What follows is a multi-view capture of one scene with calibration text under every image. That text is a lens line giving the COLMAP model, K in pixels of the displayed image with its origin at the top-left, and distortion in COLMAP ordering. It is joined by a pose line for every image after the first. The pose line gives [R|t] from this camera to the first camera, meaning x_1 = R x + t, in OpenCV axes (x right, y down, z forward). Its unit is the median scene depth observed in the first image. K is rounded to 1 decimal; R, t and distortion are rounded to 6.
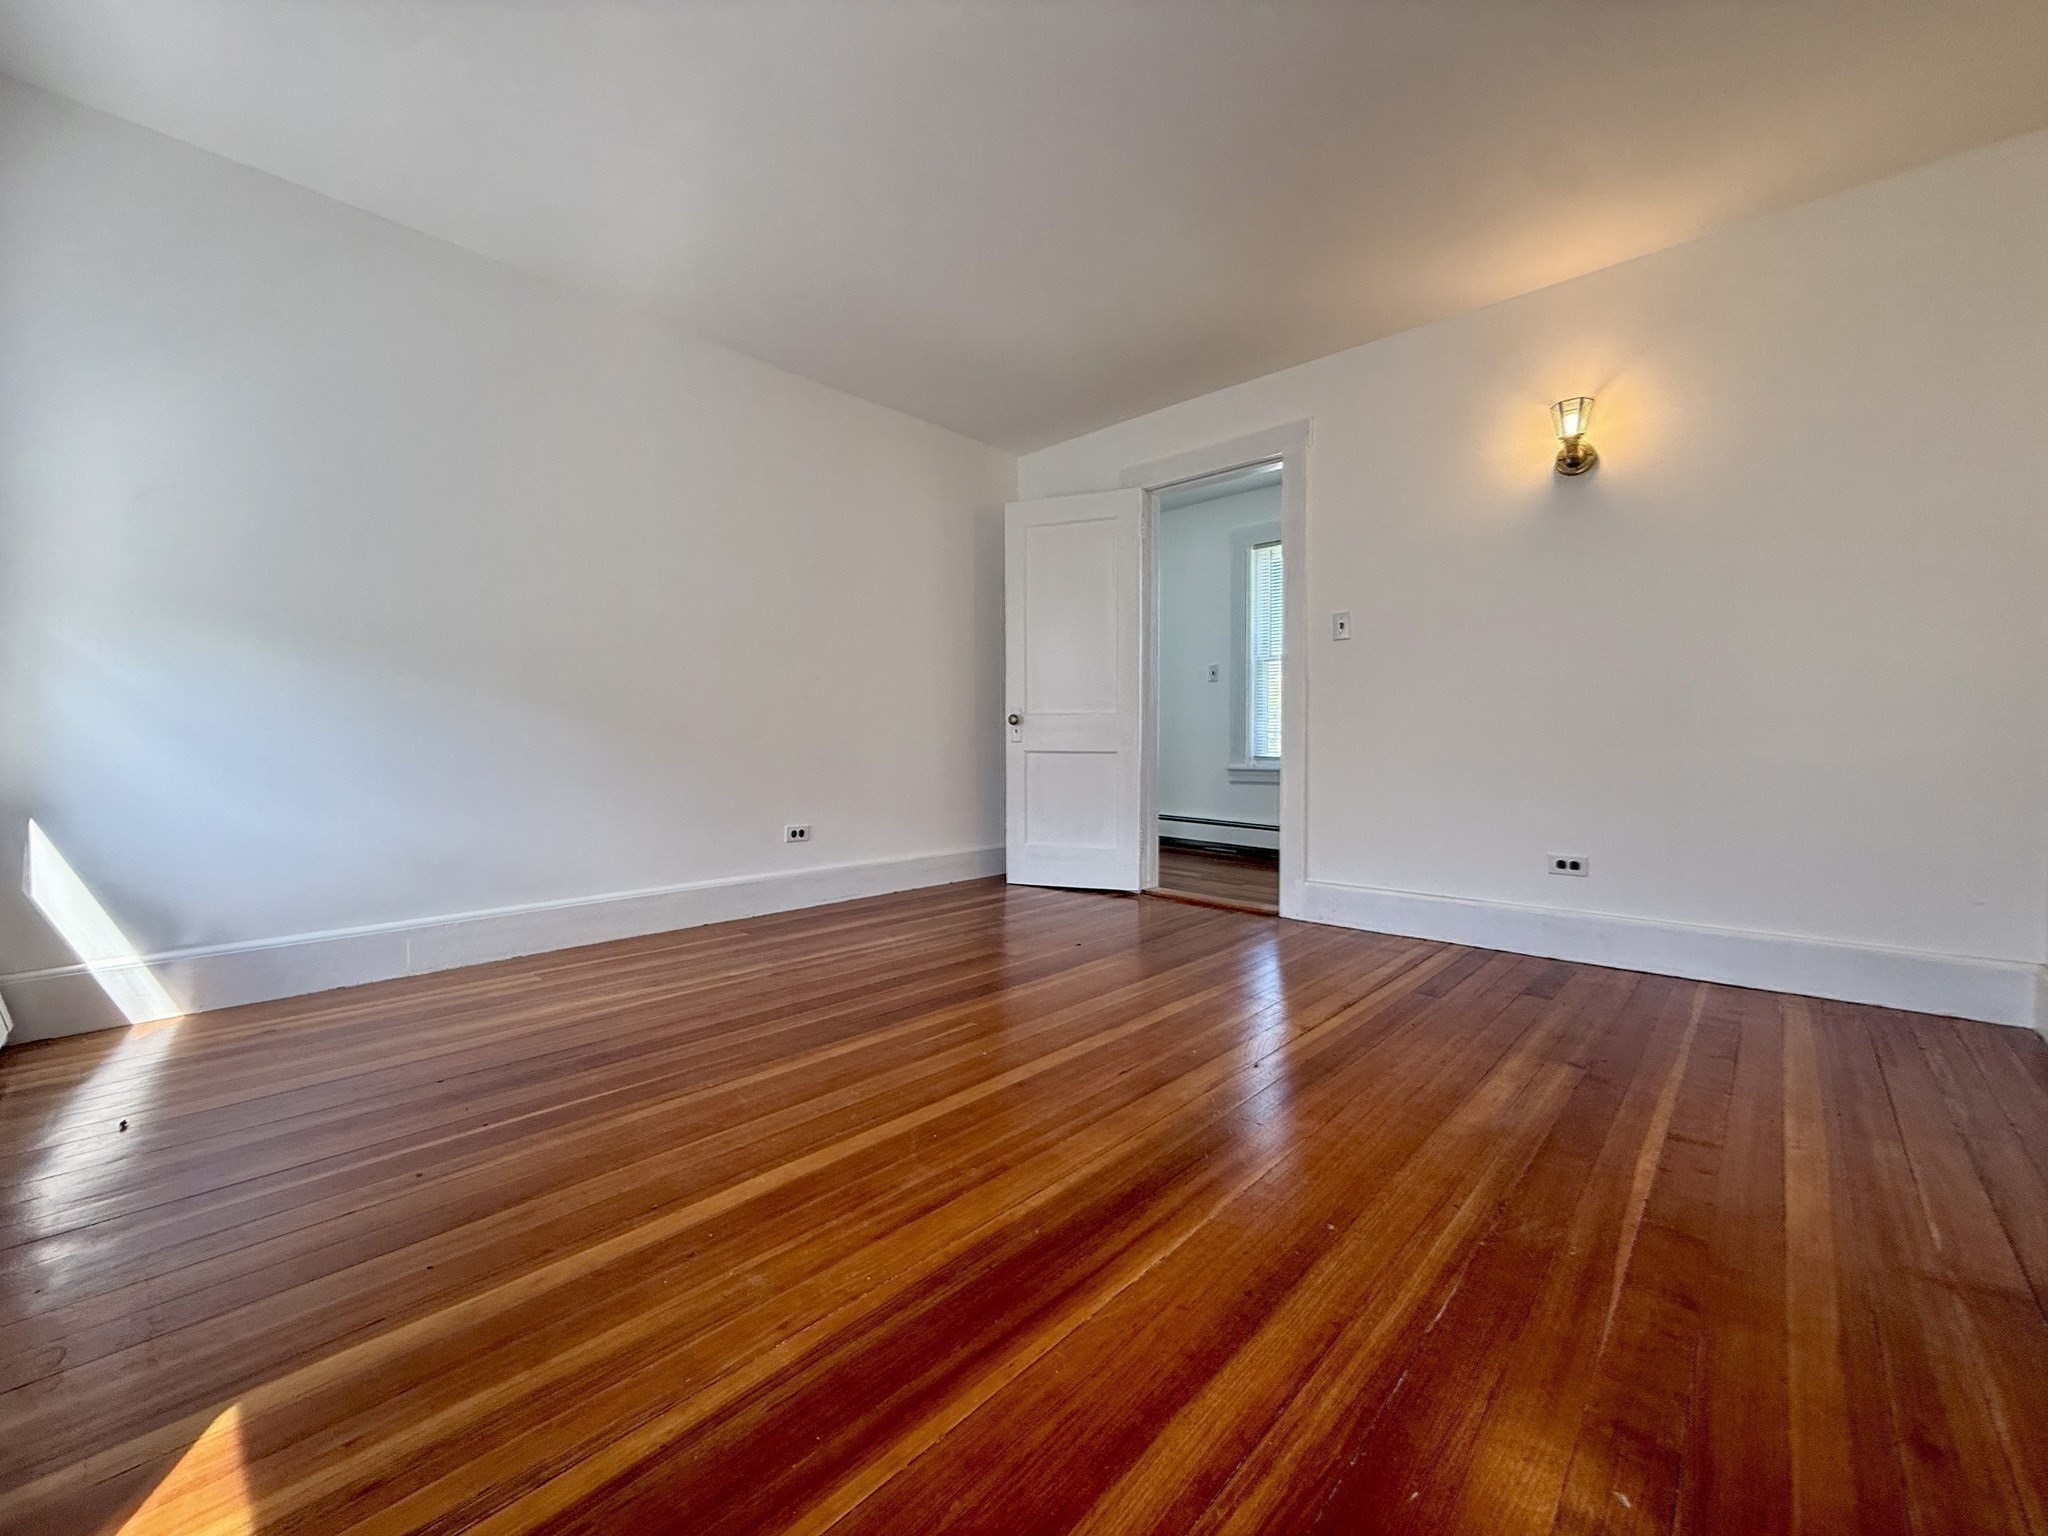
lens RADIAL K [[816.7, 0, 1022.0], [0, 816.7, 768.0], [0, 0, 1]] dist [-0.000020, 0.000149]
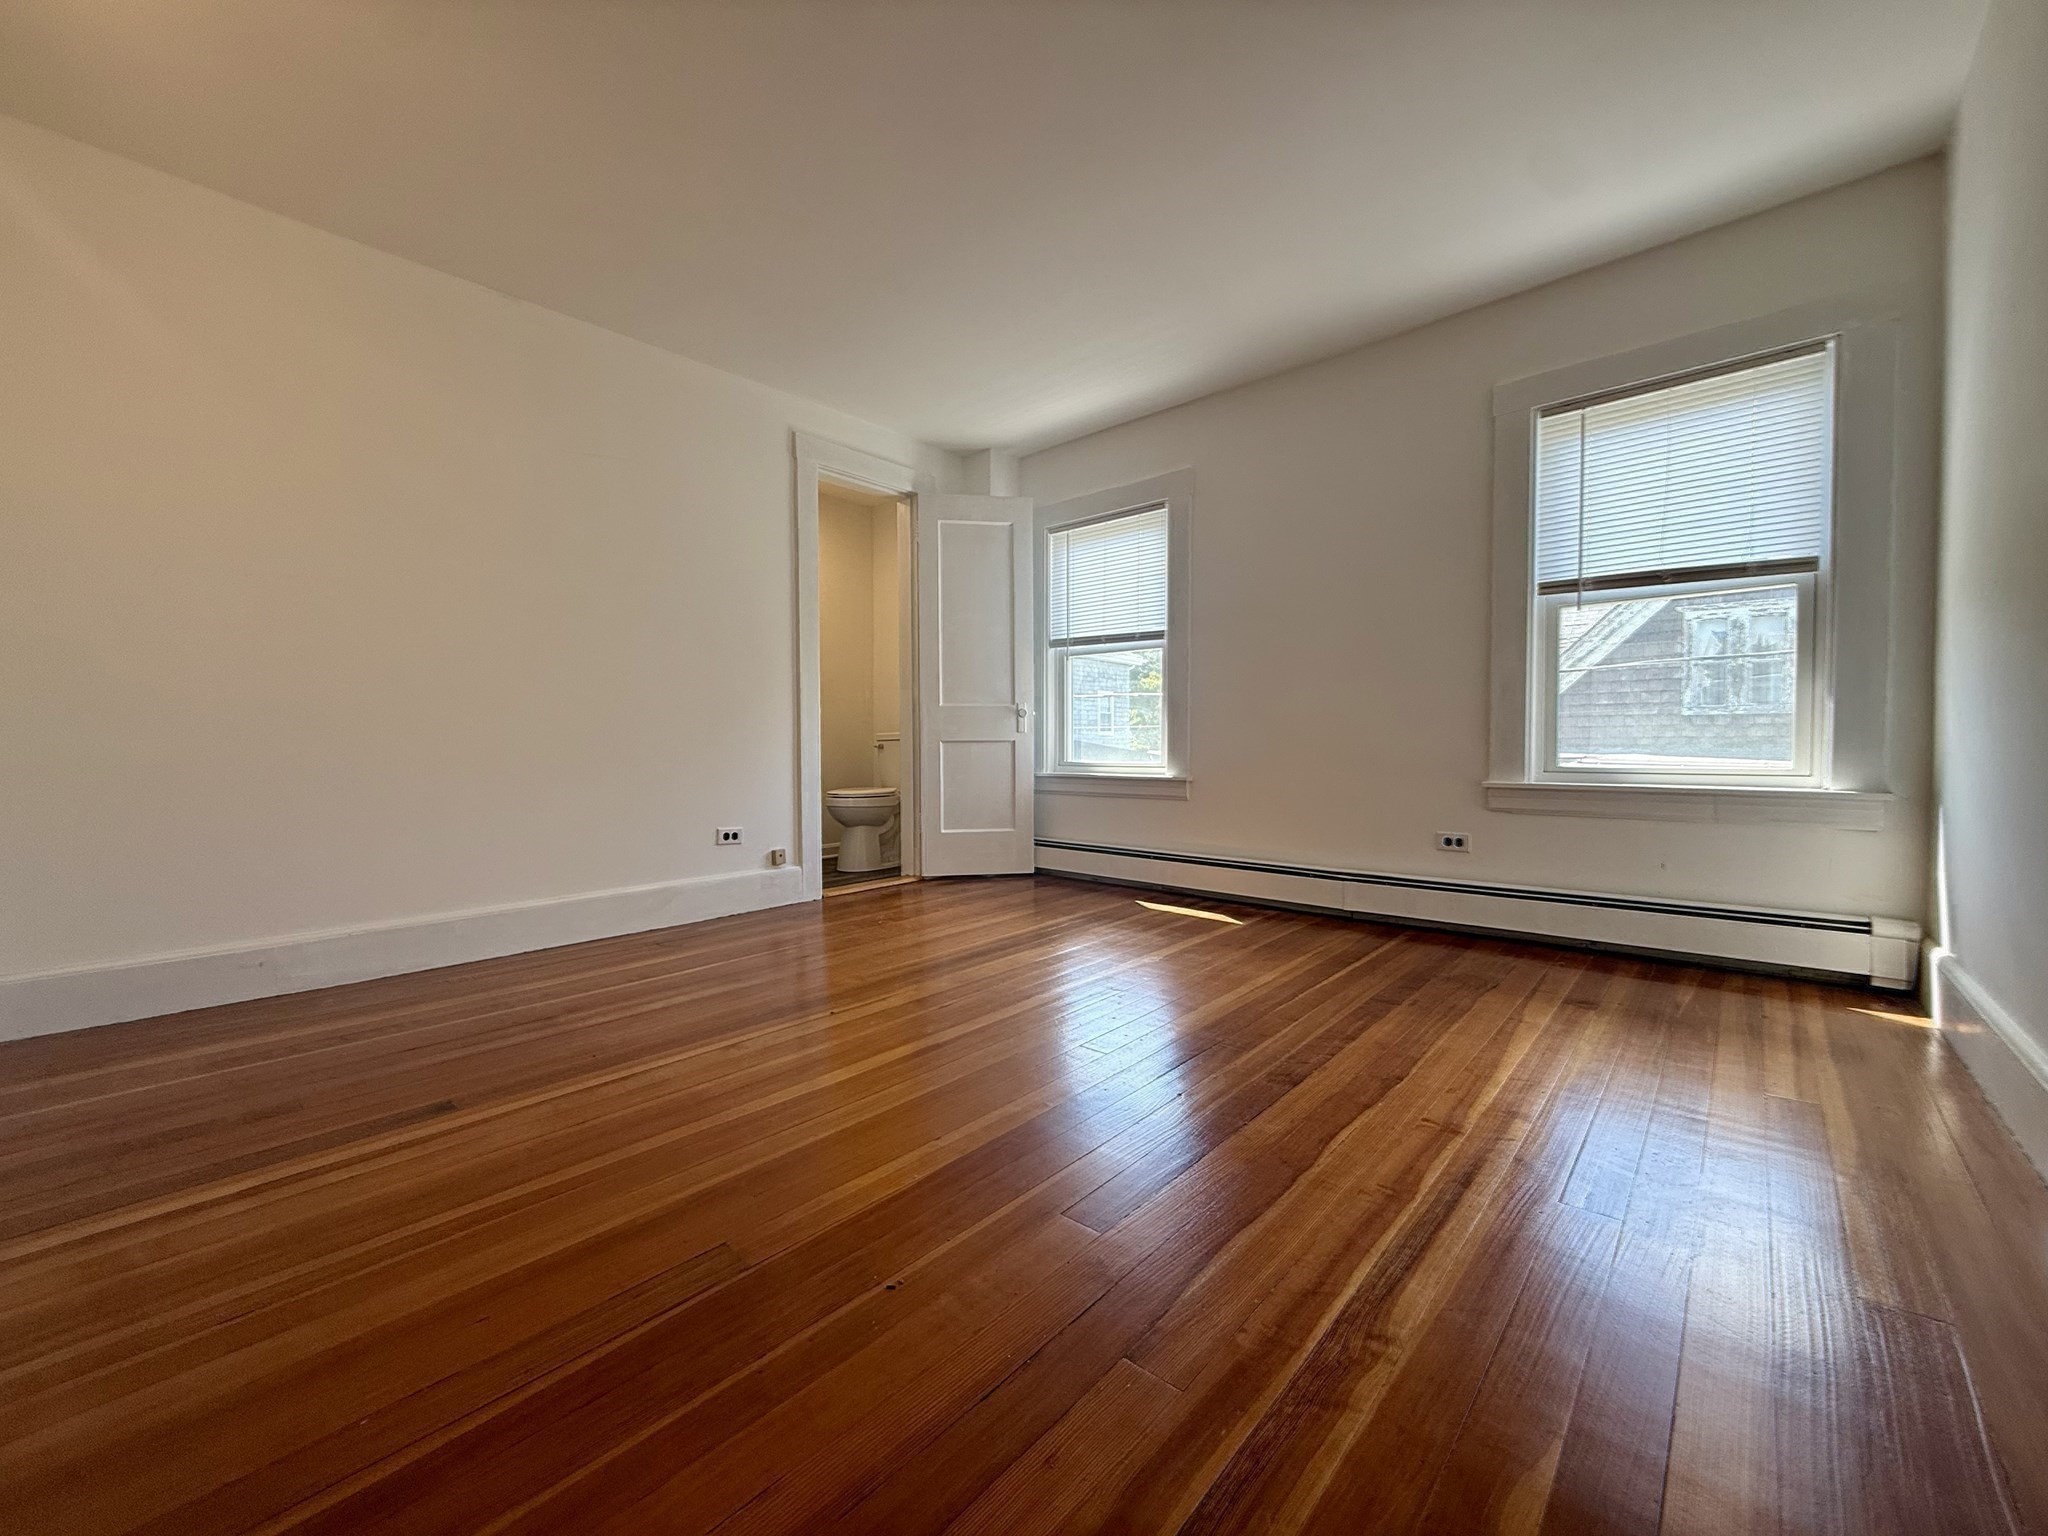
lens RADIAL K [[816.7, 0, 1022.0], [0, 816.7, 768.0], [0, 0, 1]] dist [-0.000020, 0.000149]
pose [[-0.999950, 0.006987, -0.007210, 0.014216], [0.006577, 0.998440, 0.055455, -0.055390], [0.007586, 0.055405, -0.998435, 2.219551]]
